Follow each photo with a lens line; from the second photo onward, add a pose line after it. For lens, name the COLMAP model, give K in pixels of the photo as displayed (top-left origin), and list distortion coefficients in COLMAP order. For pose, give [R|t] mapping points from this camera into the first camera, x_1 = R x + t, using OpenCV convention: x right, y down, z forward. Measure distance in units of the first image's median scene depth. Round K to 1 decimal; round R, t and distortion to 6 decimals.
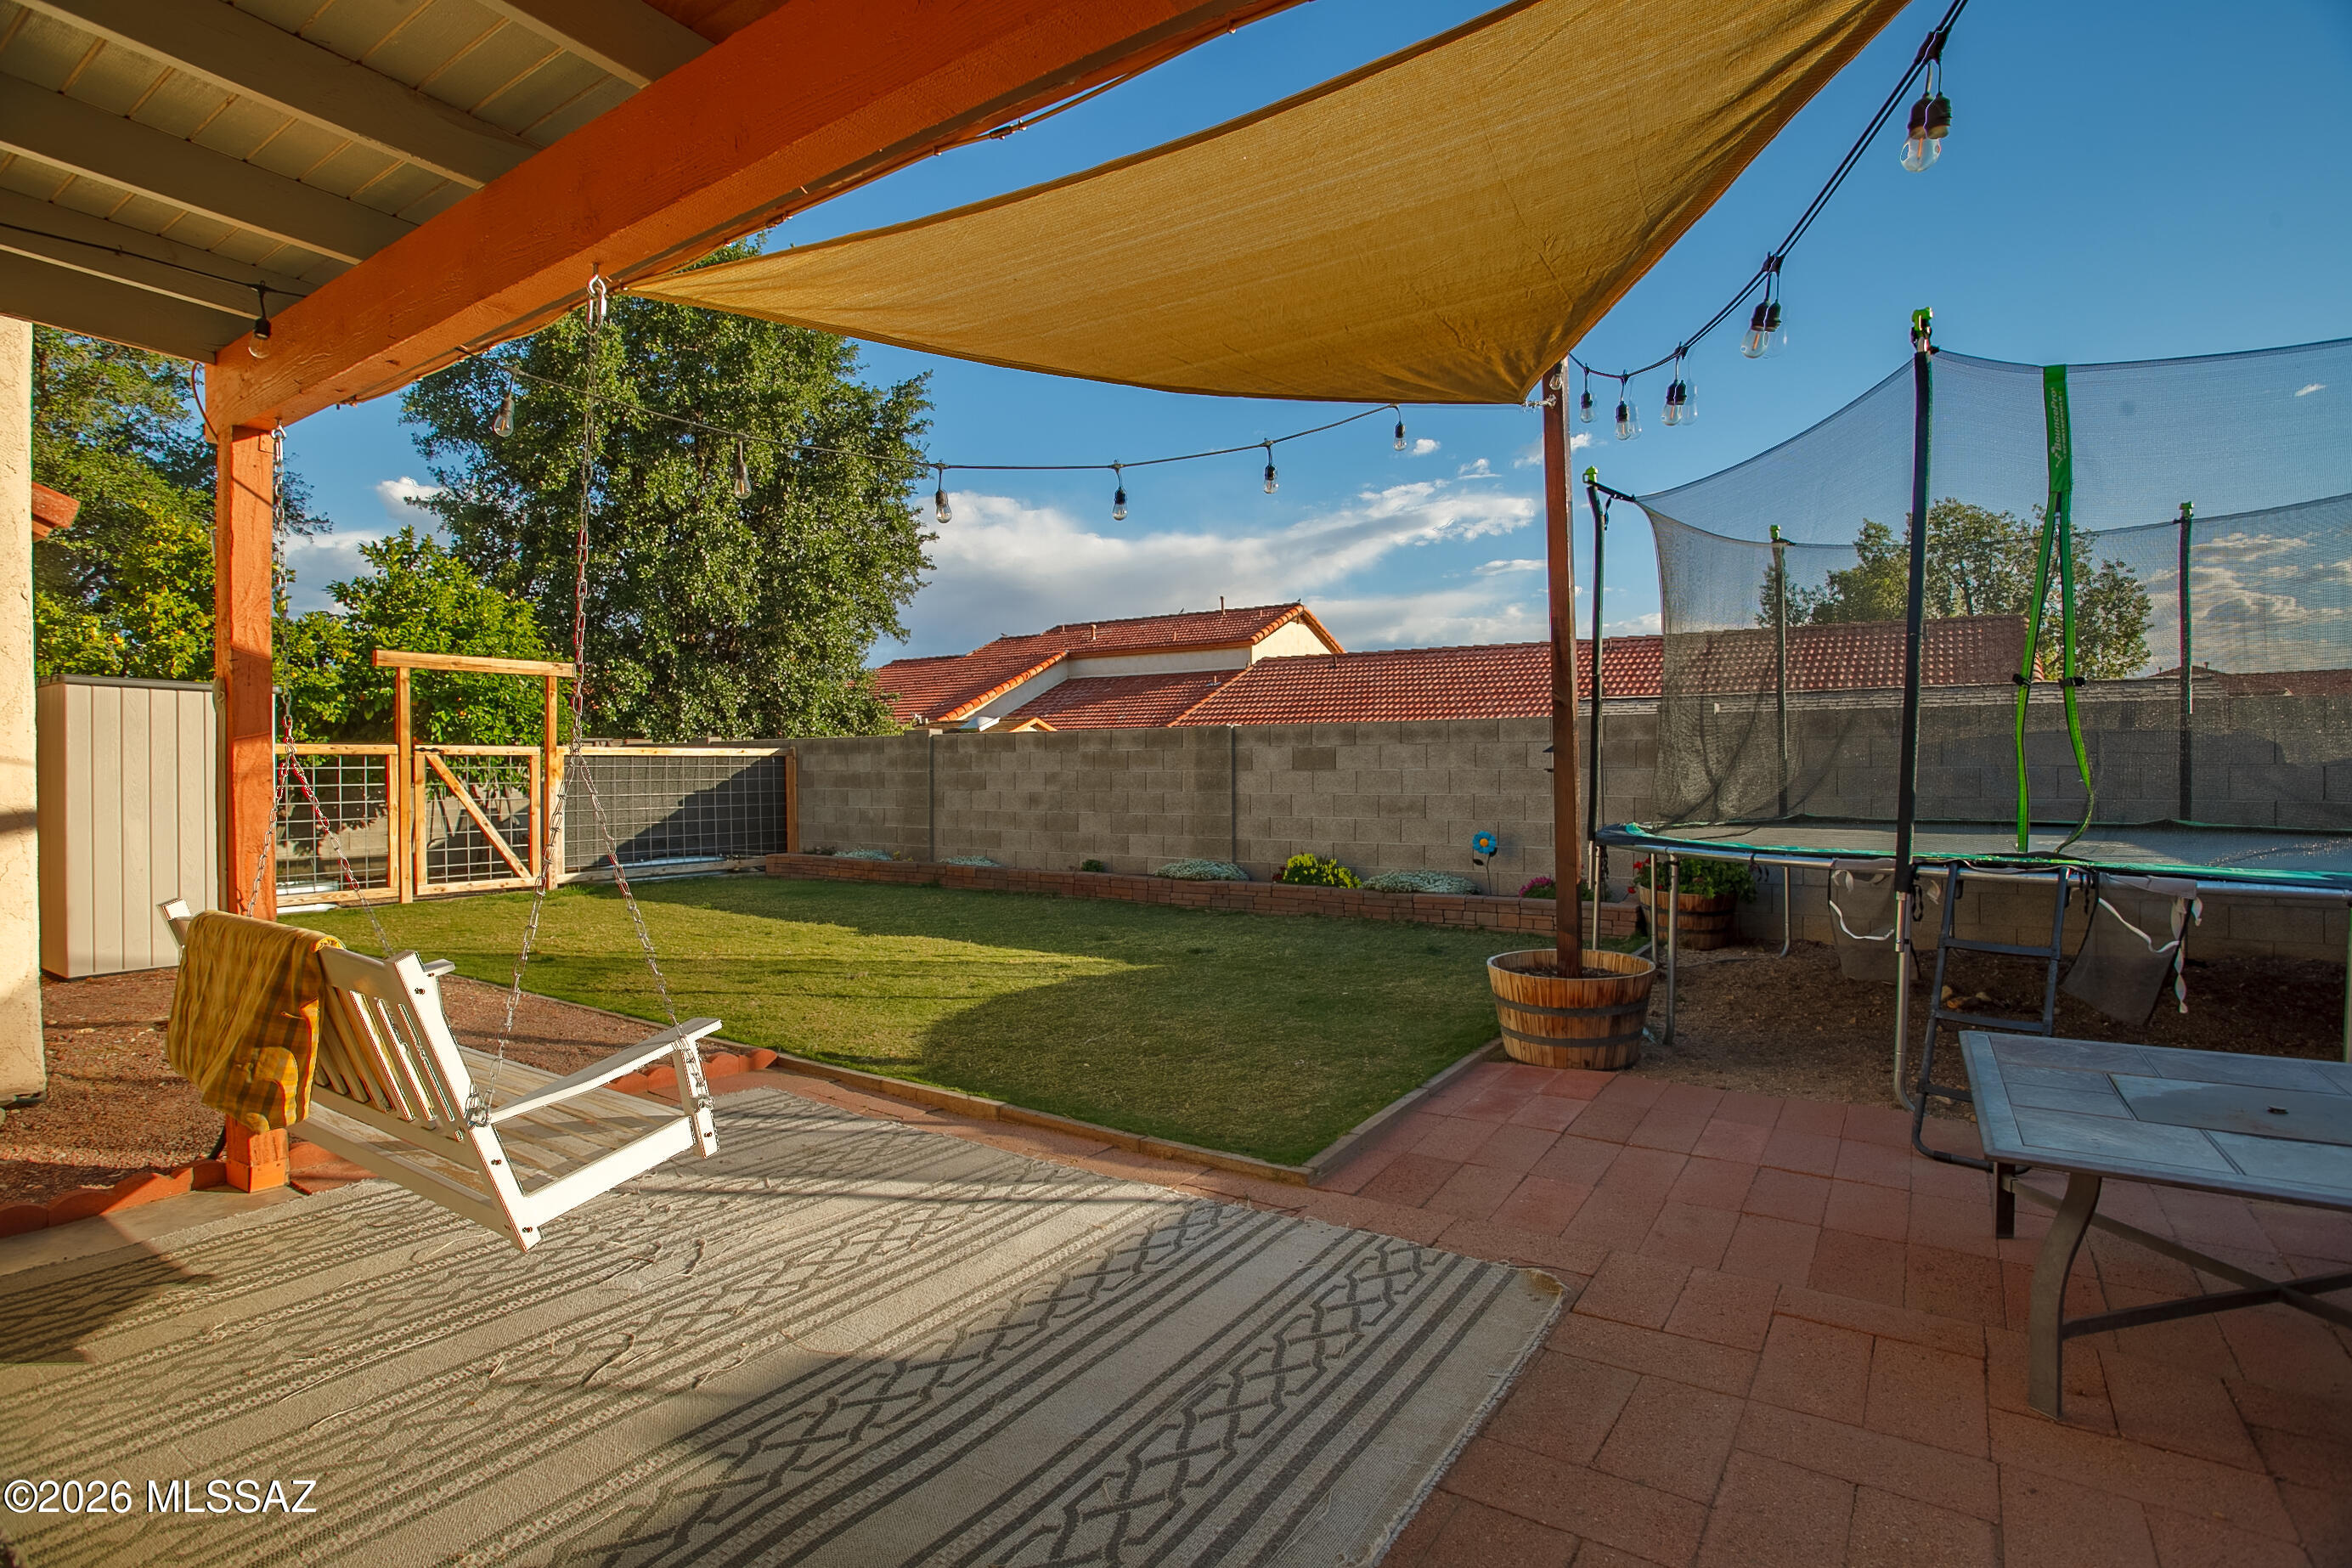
lens RADIAL K [[1158.1, 0, 1159.9], [0, 1158.1, 773.0], [0, 0, 1]] dist [-0.057785, 0.025043]
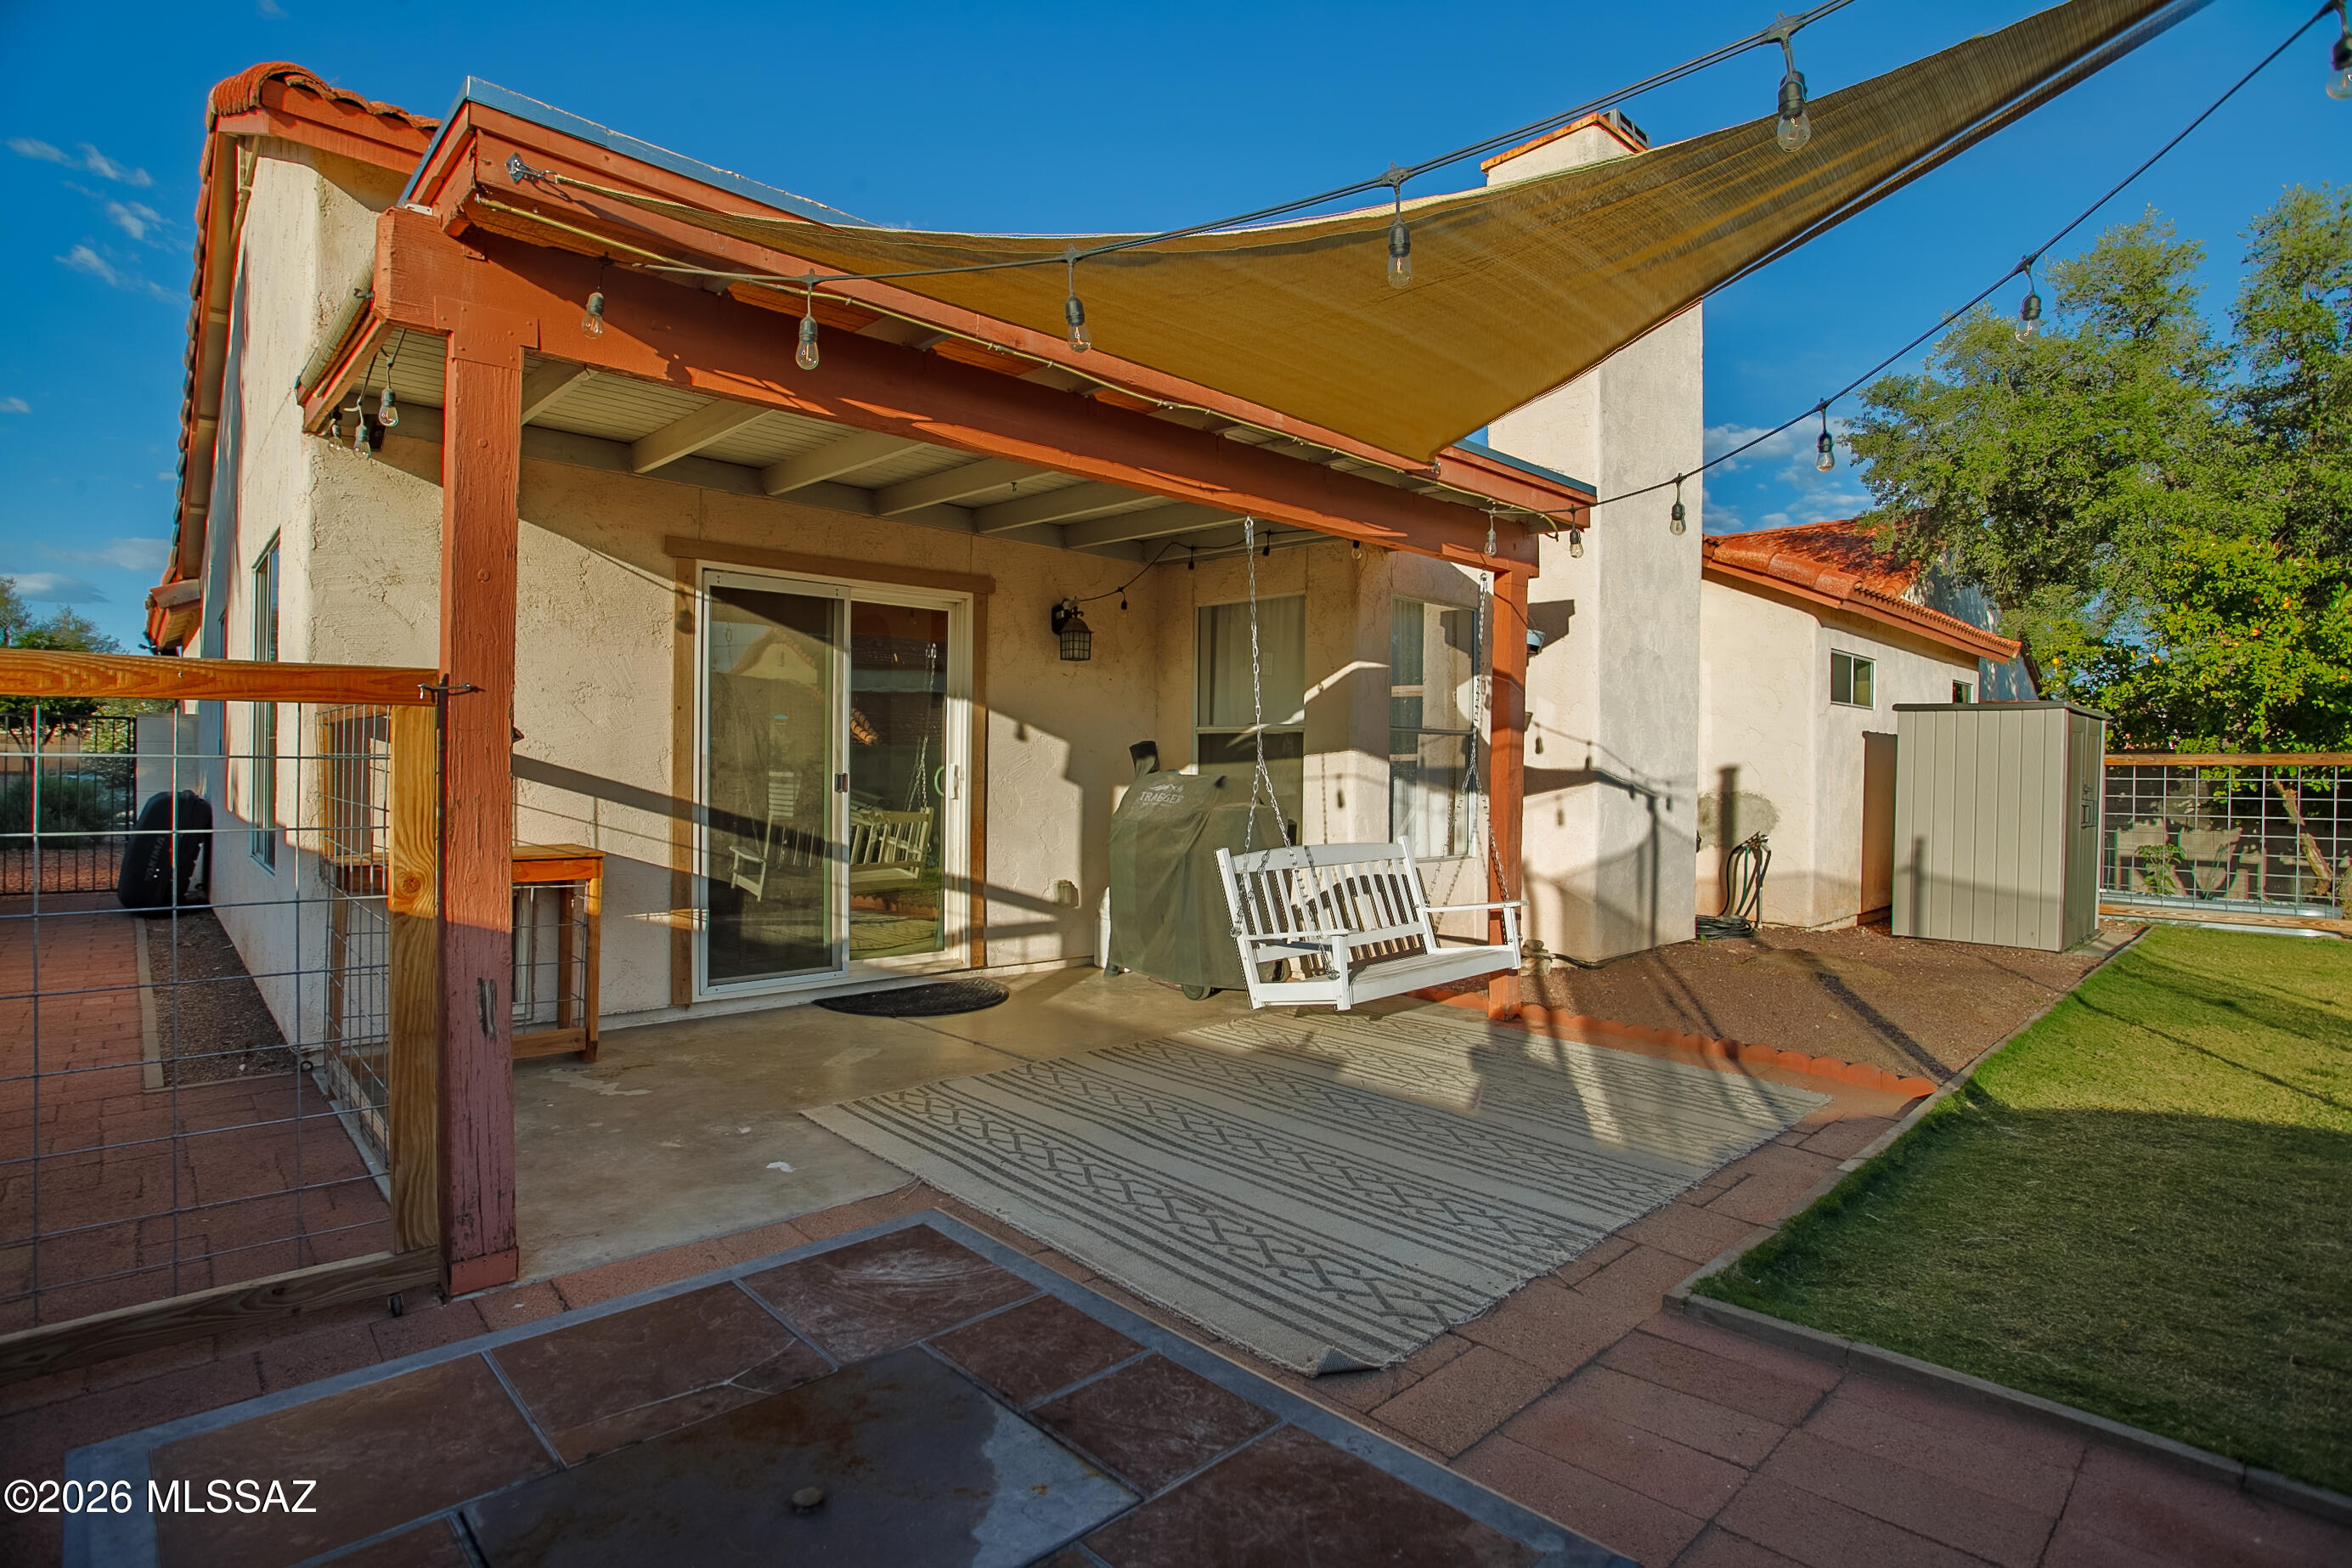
lens RADIAL K [[1158.1, 0, 1165.1], [0, 1158.1, 777.8], [0, 0, 1]] dist [-0.057785, 0.025043]
pose [[-0.214112, 0.008480, -0.976772, 1.262493], [-0.016325, 0.999792, 0.012258, -0.007418], [0.976673, 0.018570, -0.213929, 1.098118]]
